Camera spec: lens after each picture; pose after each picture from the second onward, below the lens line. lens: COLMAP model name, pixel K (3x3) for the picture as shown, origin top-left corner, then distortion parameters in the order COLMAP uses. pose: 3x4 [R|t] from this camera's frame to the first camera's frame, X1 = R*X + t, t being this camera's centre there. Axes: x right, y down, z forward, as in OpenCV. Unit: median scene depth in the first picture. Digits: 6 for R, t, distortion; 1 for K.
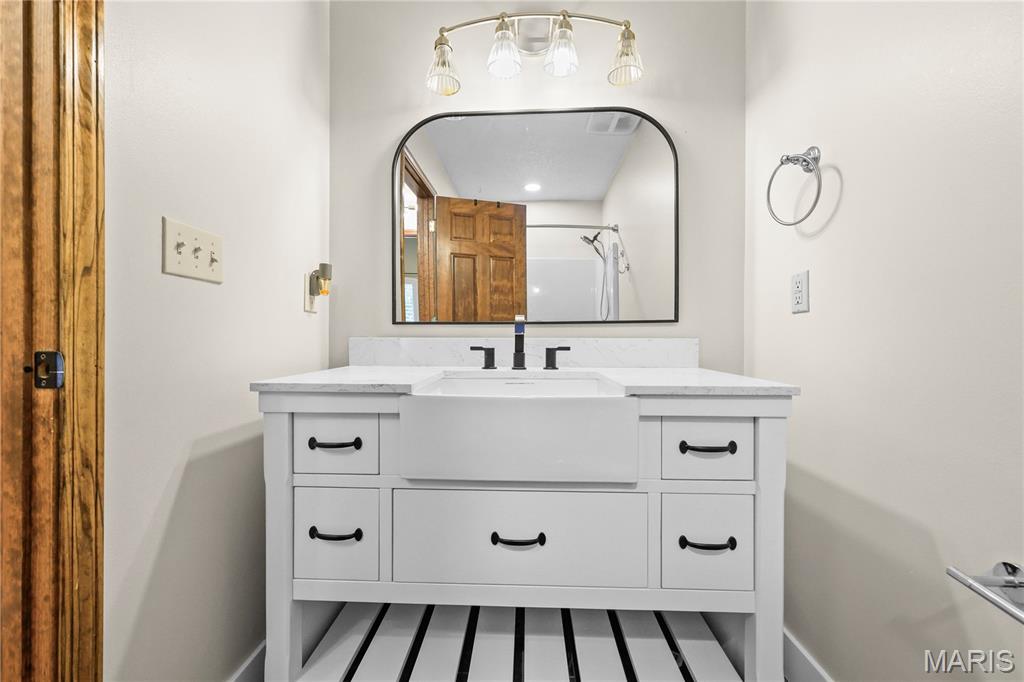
lens RADIAL K [[416.0, 0, 511.7], [0, 416.0, 342.0], [0, 0, 1]] dist [0.000706, -0.000328]
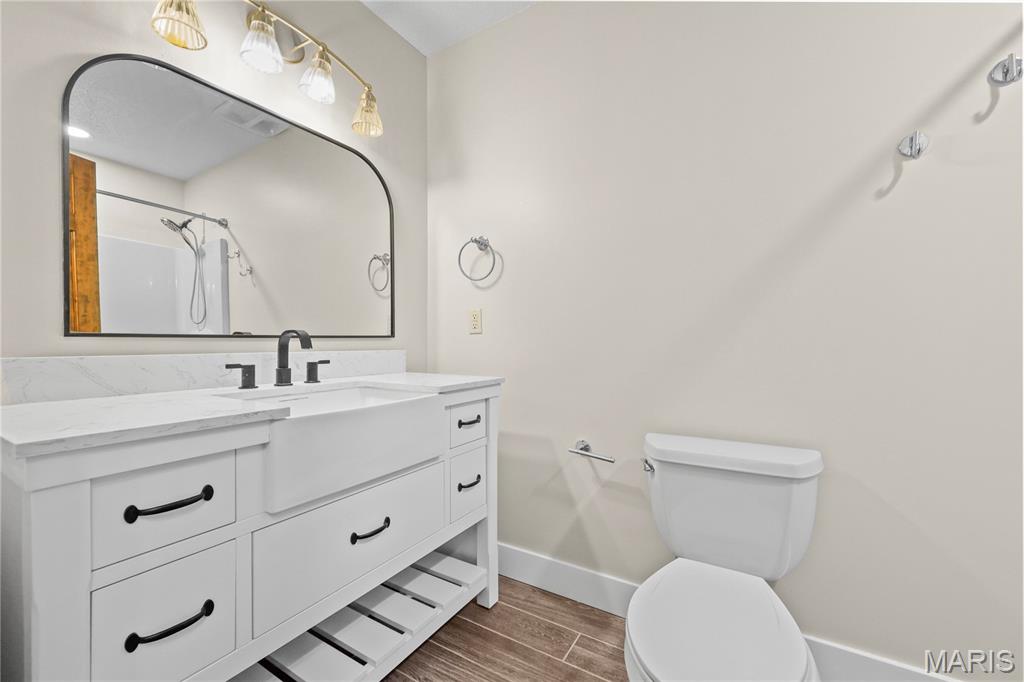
lens RADIAL K [[416.0, 0, 521.2], [0, 416.0, 340.7], [0, 0, 1]] dist [0.000706, -0.000328]
pose [[0.466549, 0.001677, 0.884494, -0.574409], [0.008426, 0.999944, -0.006340, -0.027133], [-0.884455, 0.010411, 0.466509, 0.066749]]
